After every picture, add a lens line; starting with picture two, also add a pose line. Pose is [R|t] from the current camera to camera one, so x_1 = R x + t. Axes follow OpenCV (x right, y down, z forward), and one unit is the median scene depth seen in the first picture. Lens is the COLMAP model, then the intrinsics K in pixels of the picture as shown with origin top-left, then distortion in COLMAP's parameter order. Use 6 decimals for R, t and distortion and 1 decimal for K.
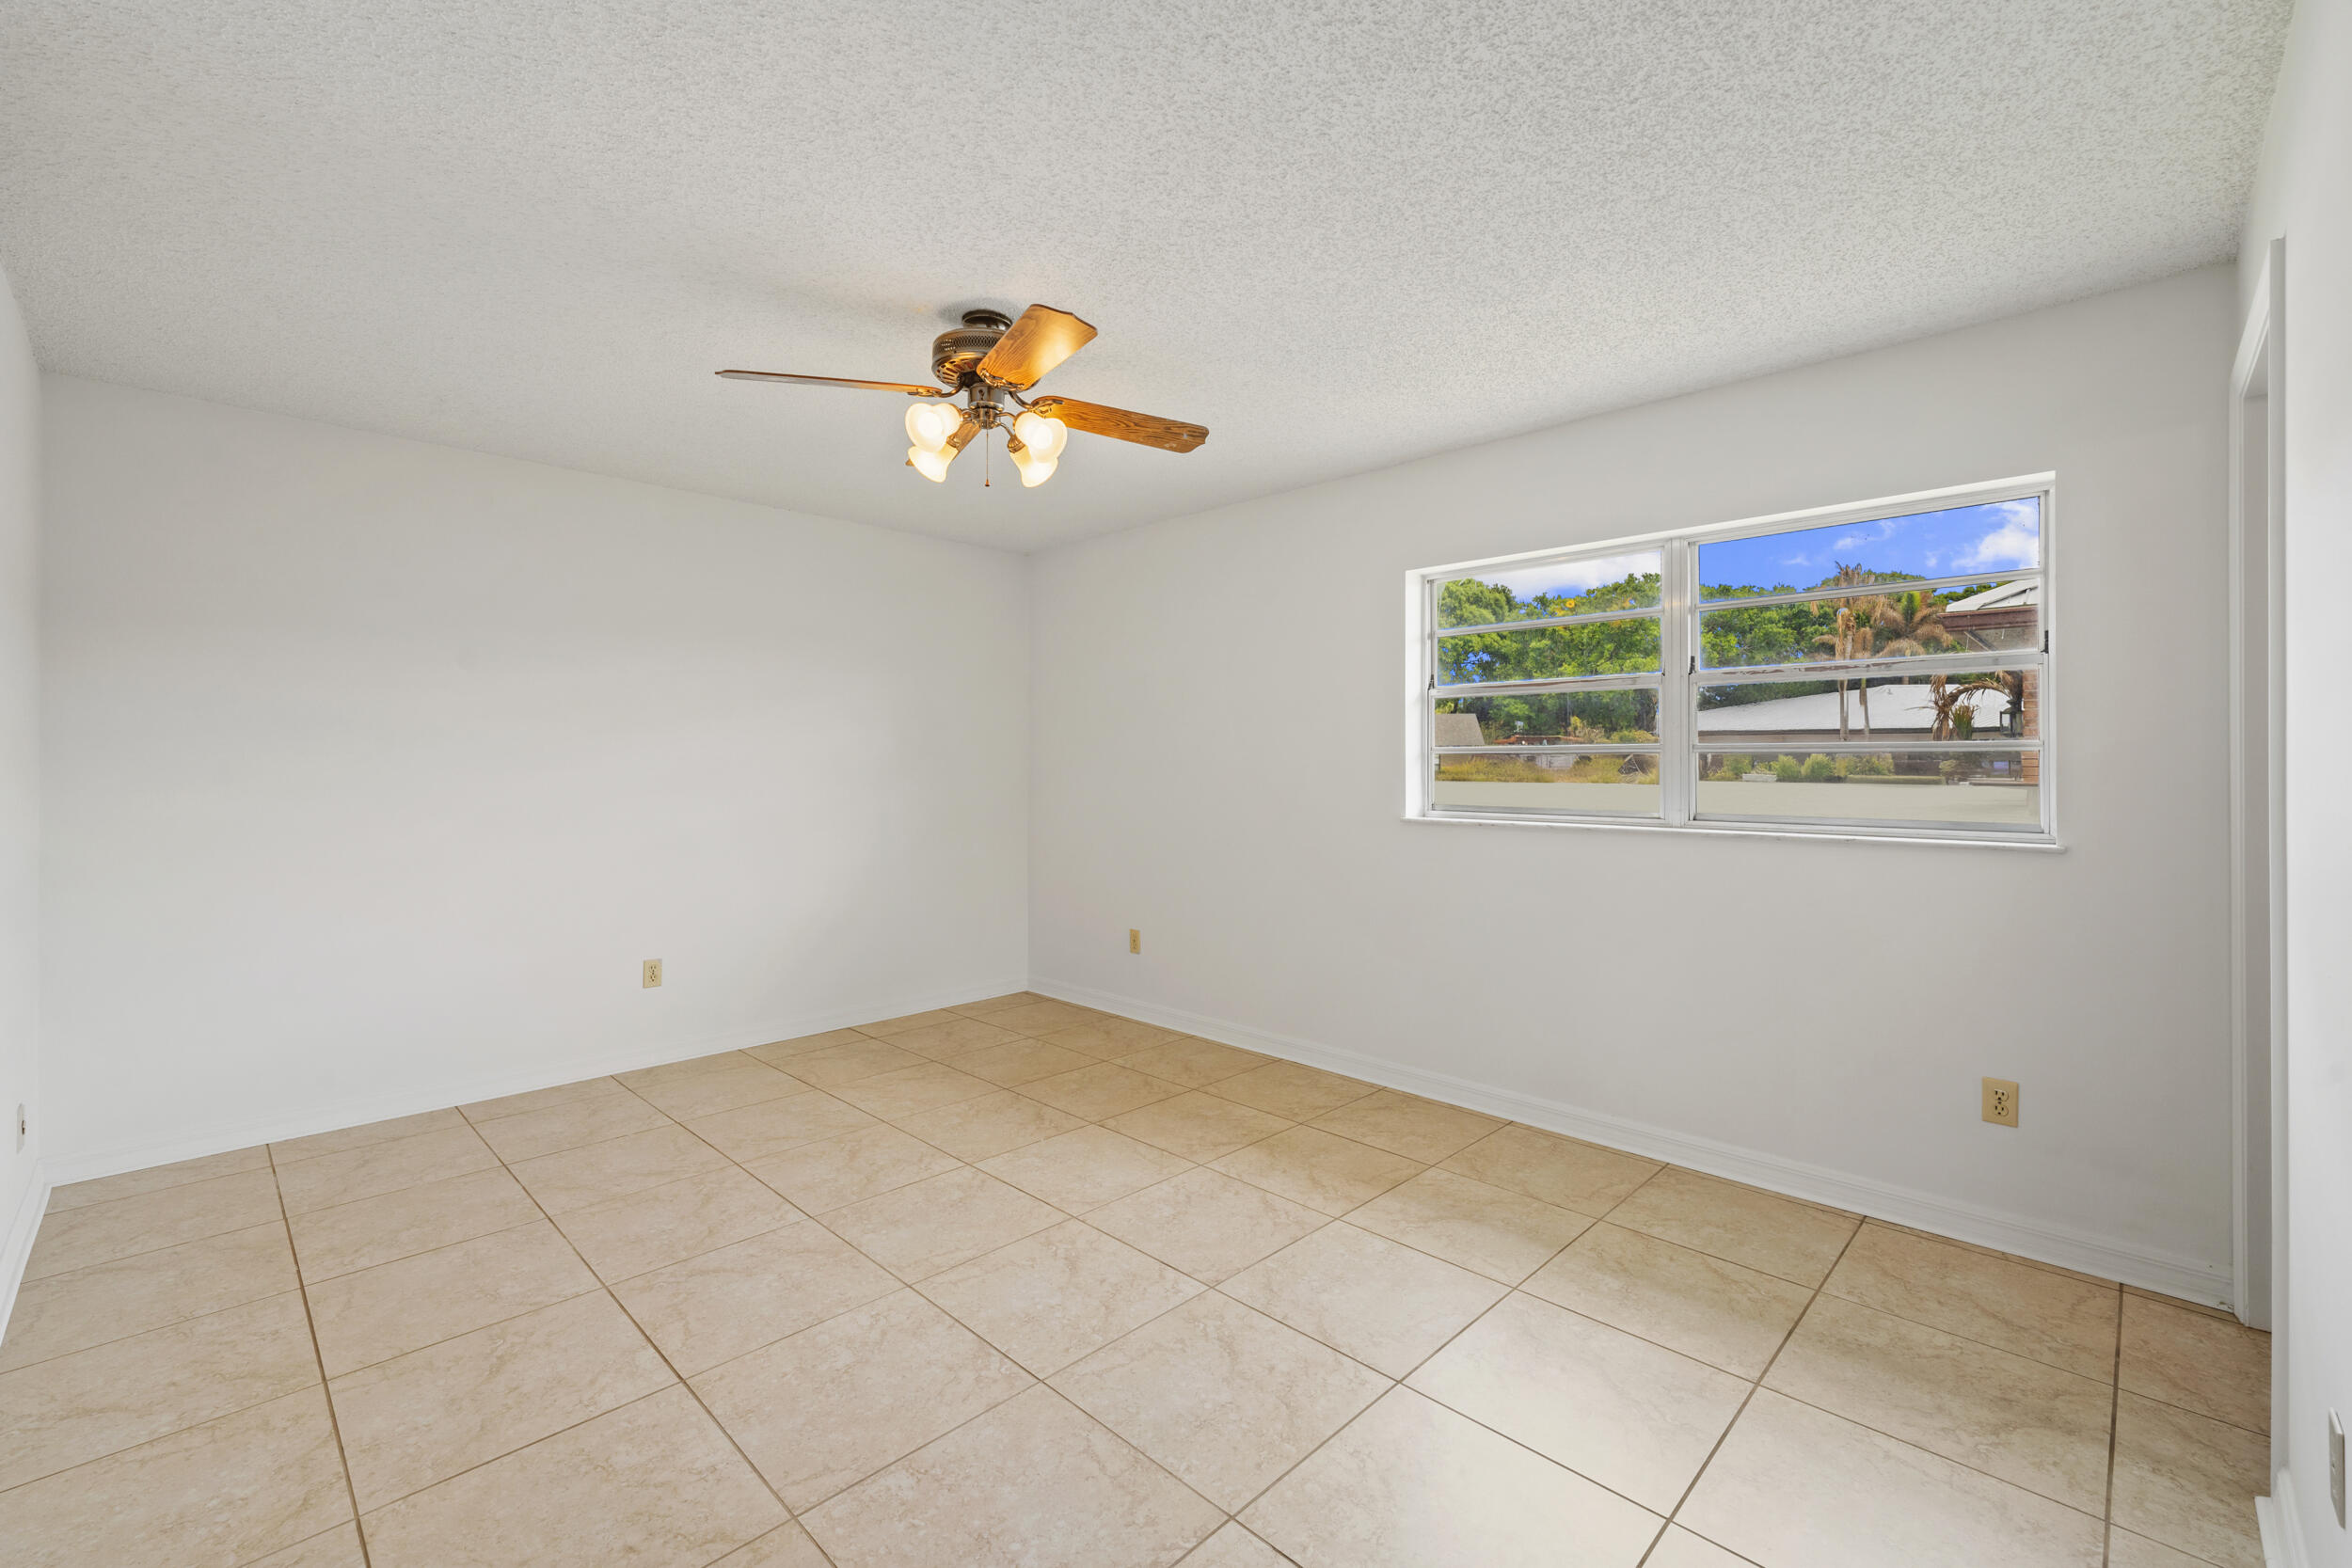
lens RADIAL K [[979.0, 0, 1152.5], [0, 979.0, 771.2], [0, 0, 1]] dist [-0.001940, -0.000039]
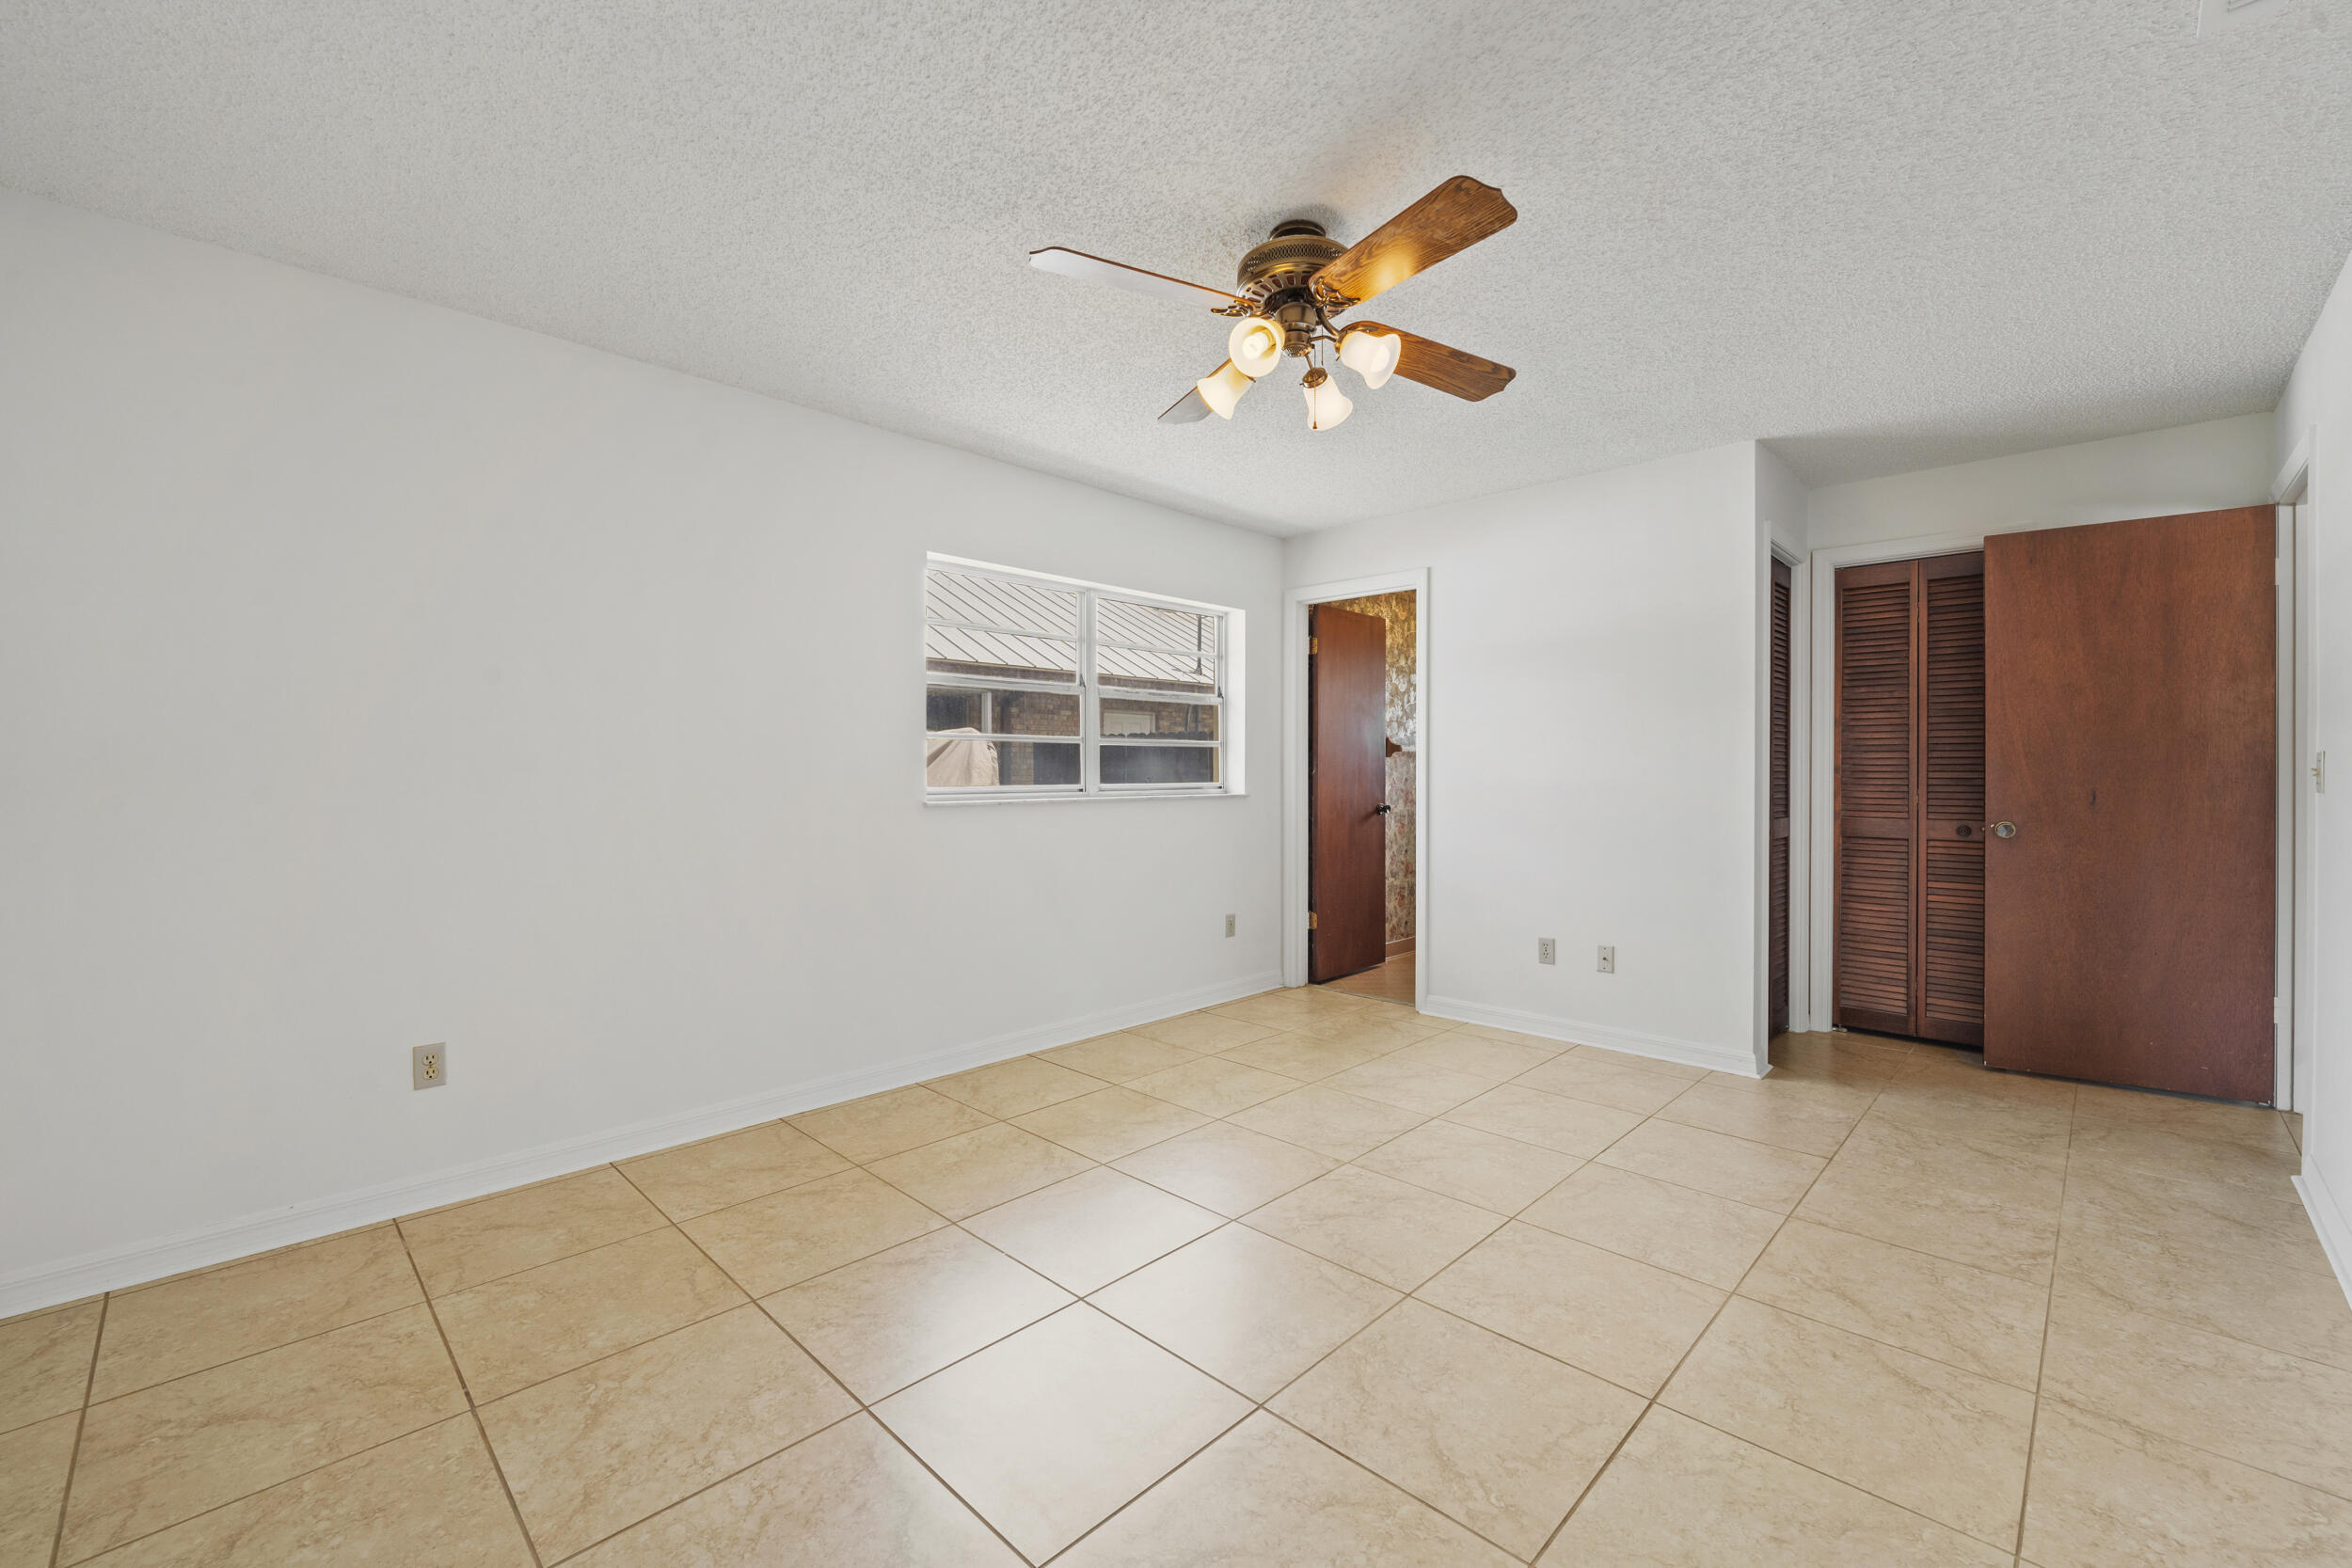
lens RADIAL K [[979.0, 0, 1168.4], [0, 979.0, 775.0], [0, 0, 1]] dist [-0.001940, -0.000039]
pose [[-0.017114, -0.008214, 0.999820, -0.834127], [0.005619, 0.999950, 0.008311, 0.015617], [-0.999838, 0.005760, -0.017067, 0.883104]]
